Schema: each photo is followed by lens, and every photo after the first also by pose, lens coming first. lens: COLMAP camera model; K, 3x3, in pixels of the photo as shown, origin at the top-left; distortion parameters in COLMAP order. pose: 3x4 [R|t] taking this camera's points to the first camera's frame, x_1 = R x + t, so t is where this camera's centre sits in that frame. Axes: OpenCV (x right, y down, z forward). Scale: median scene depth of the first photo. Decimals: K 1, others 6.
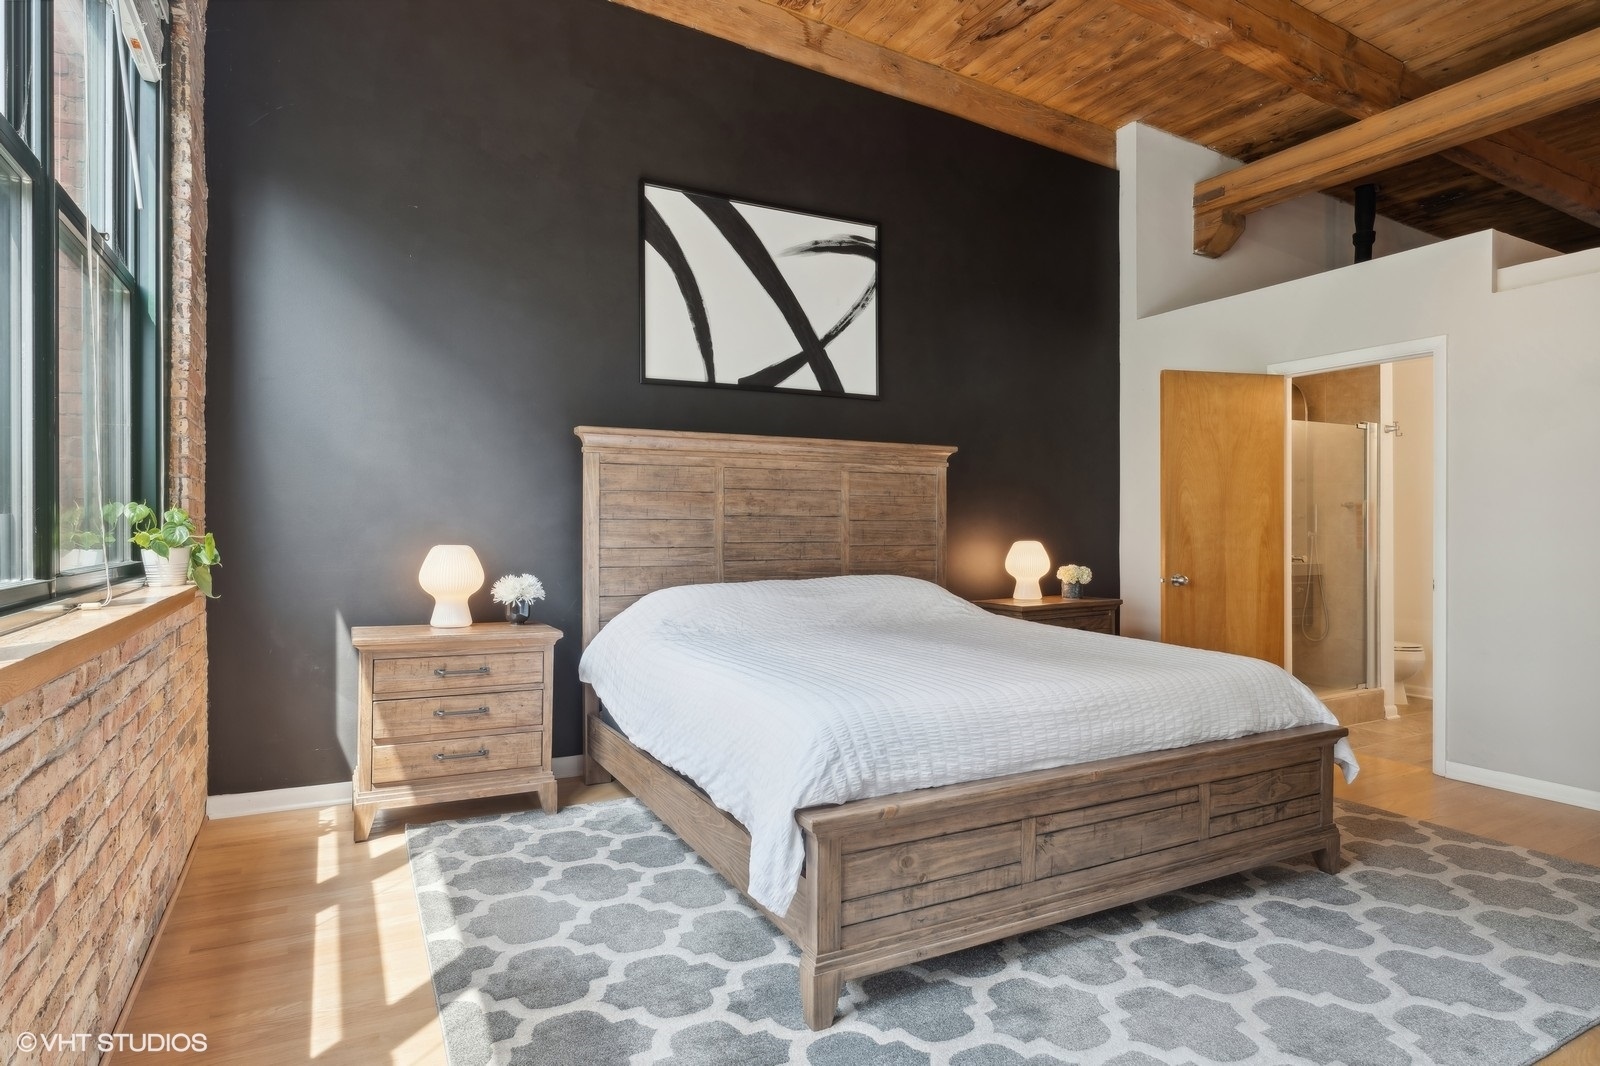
lens RADIAL K [[869.0, 0, 800.0], [0, 869.0, 533.0], [0, 0, 1]] dist [0.003399, 0.000796]
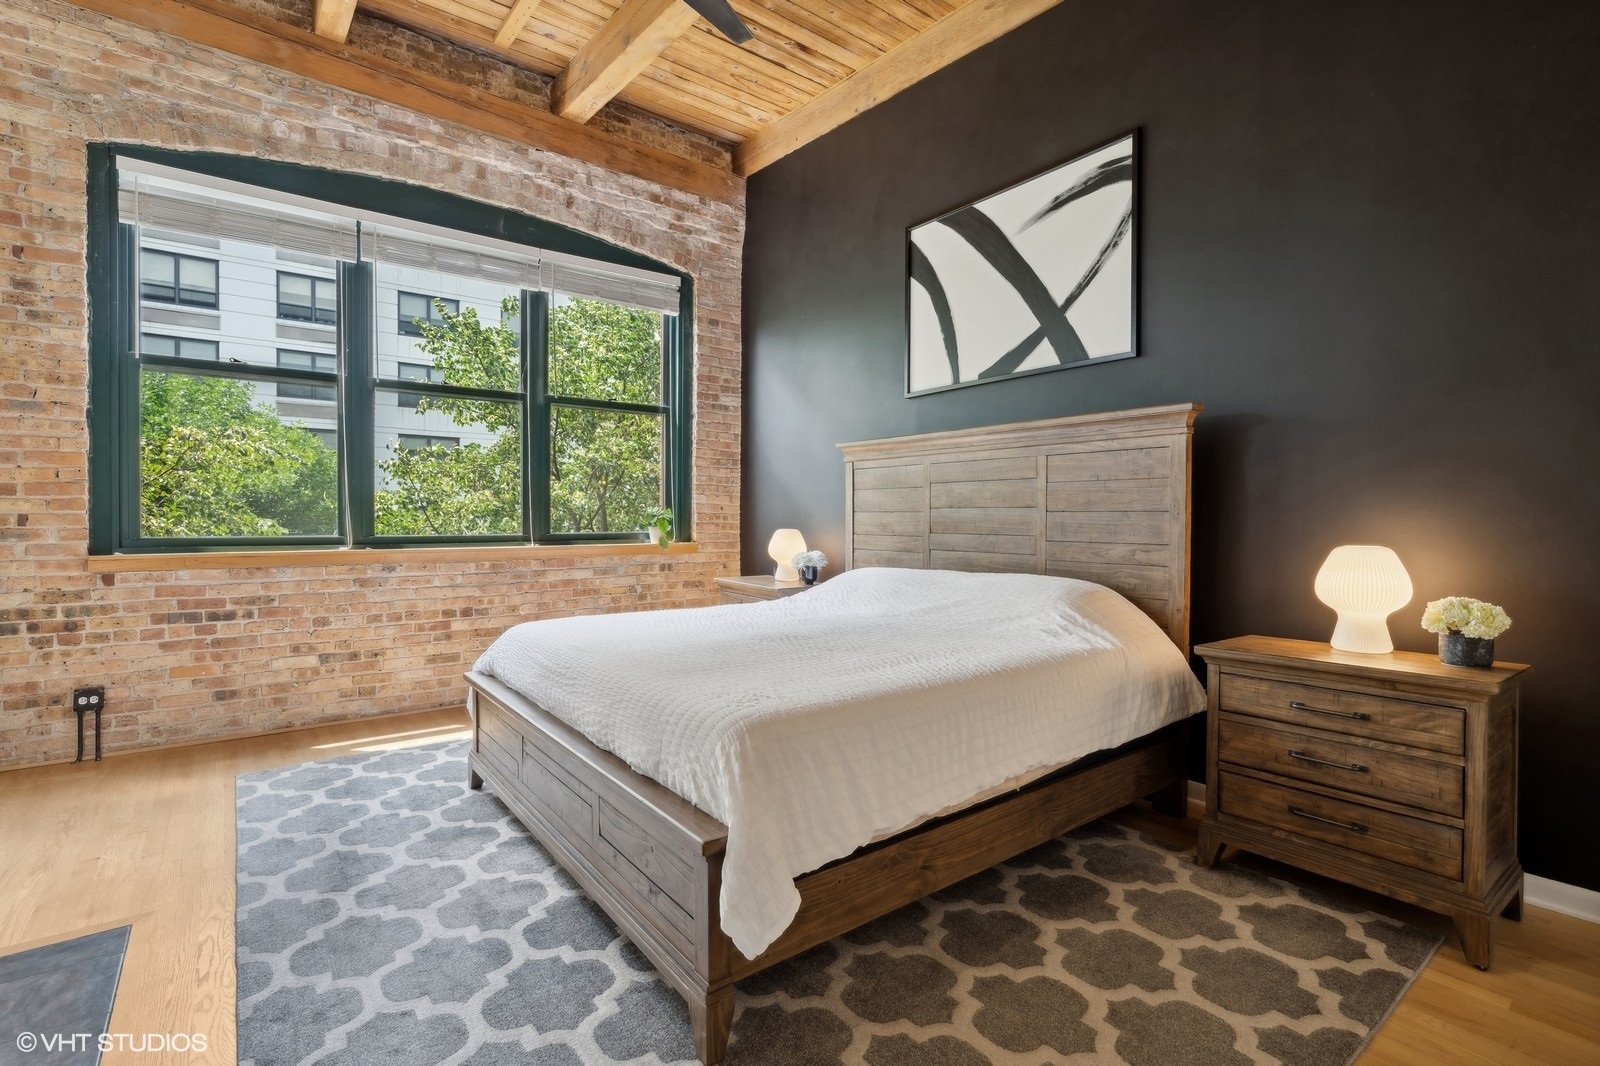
lens RADIAL K [[742.4, 0, 800.0], [0, 742.4, 533.0], [0, 0, 1]] dist [-0.013489, -0.000097]
pose [[0.161481, 0.026344, -0.986524, 0.743987], [-0.007926, 0.999646, 0.025396, -0.009612], [0.986844, 0.003718, 0.161633, 0.632027]]
